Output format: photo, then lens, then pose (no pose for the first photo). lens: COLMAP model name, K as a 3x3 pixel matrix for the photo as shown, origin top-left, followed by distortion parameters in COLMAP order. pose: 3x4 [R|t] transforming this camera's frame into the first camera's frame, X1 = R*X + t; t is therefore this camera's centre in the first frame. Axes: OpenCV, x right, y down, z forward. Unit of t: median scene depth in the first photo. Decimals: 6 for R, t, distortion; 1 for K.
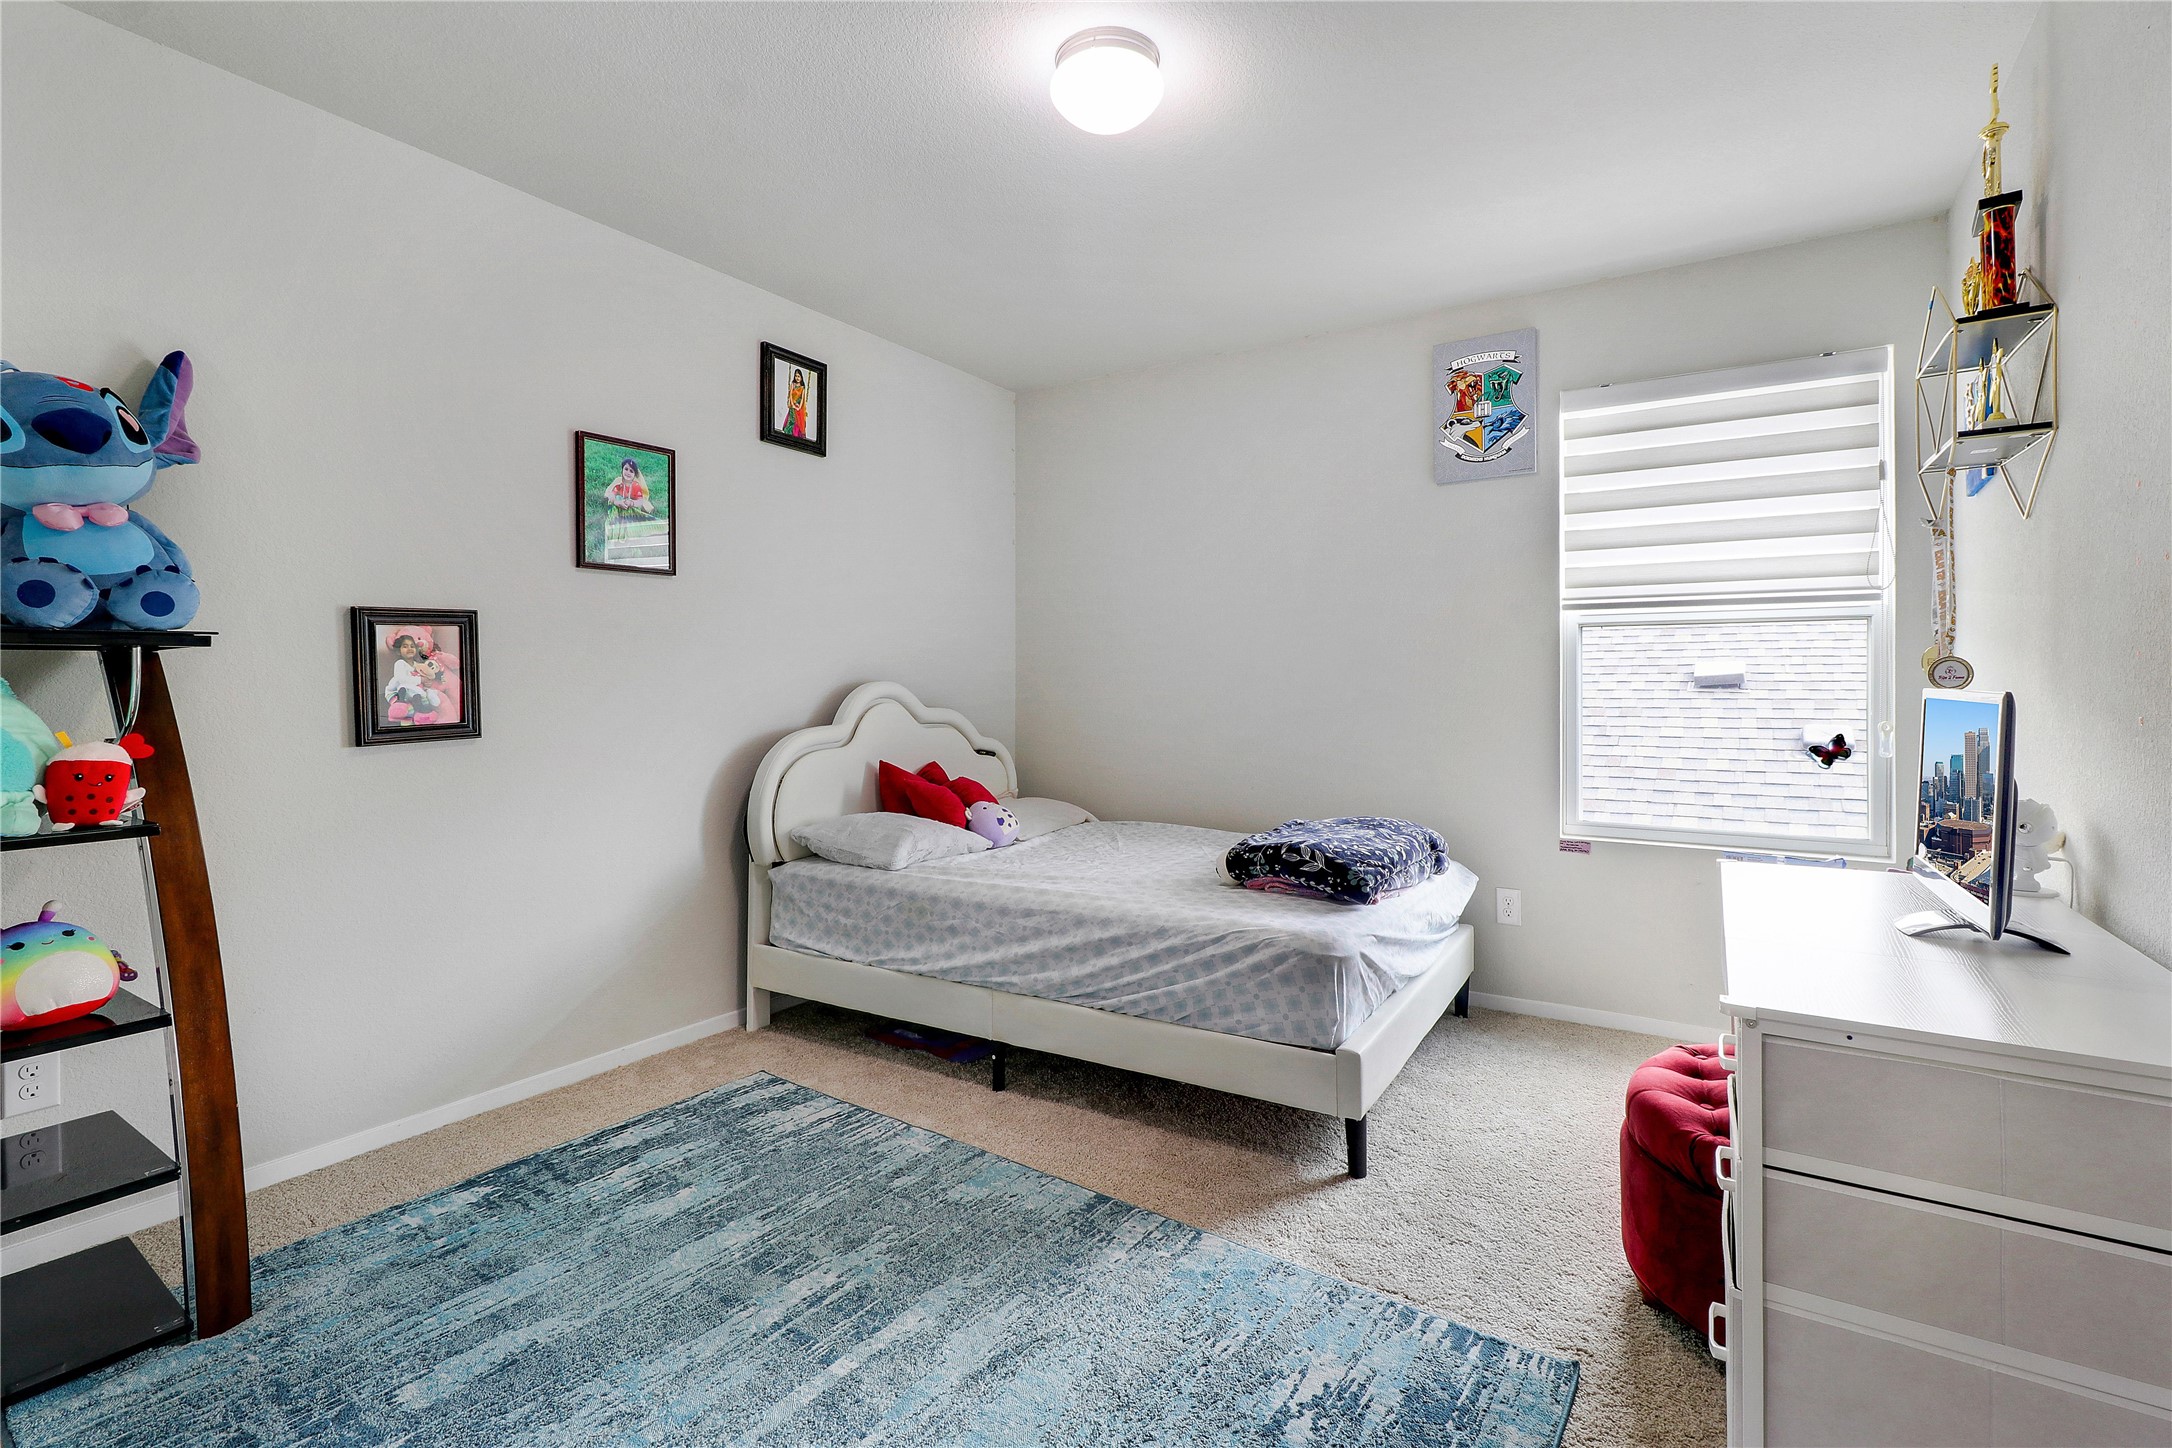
lens RADIAL K [[1002.7, 0, 1075.9], [0, 1002.7, 703.3], [0, 0, 1]] dist [-0.000130, -0.000311]
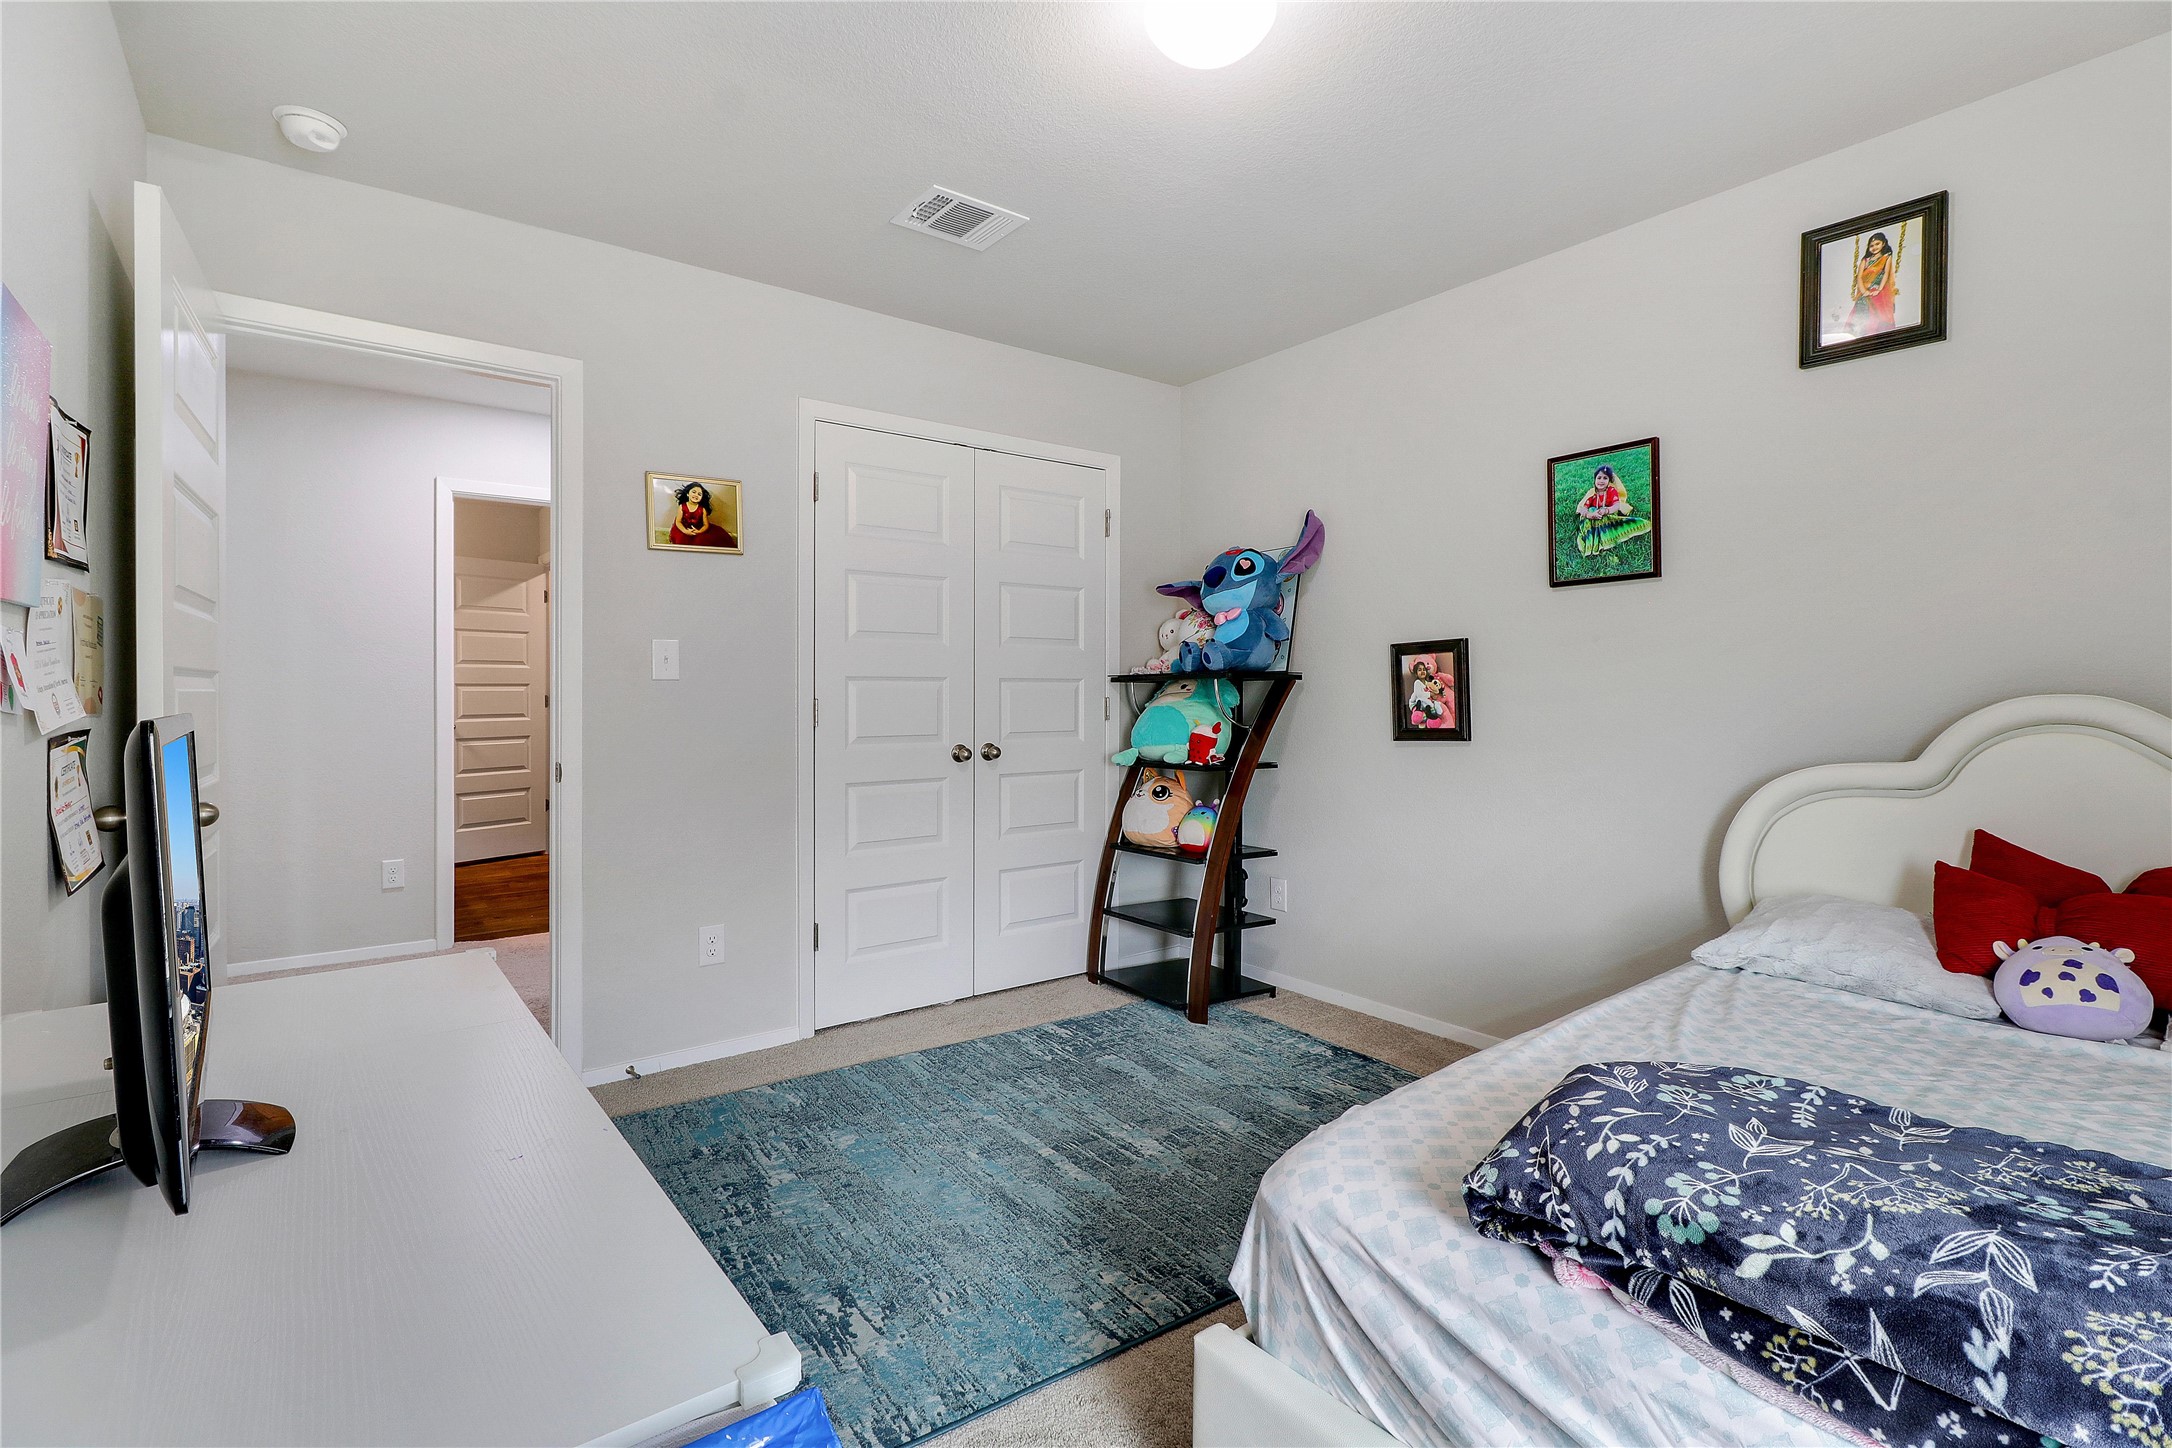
lens RADIAL K [[1002.7, 0, 1088.3], [0, 1002.7, 715.6], [0, 0, 1]] dist [-0.000130, -0.000311]
pose [[-0.332180, 0.019713, -0.943010, 0.761385], [-0.016552, 0.999506, 0.026725, -0.023444], [0.943071, 0.024486, -0.331690, 1.016955]]
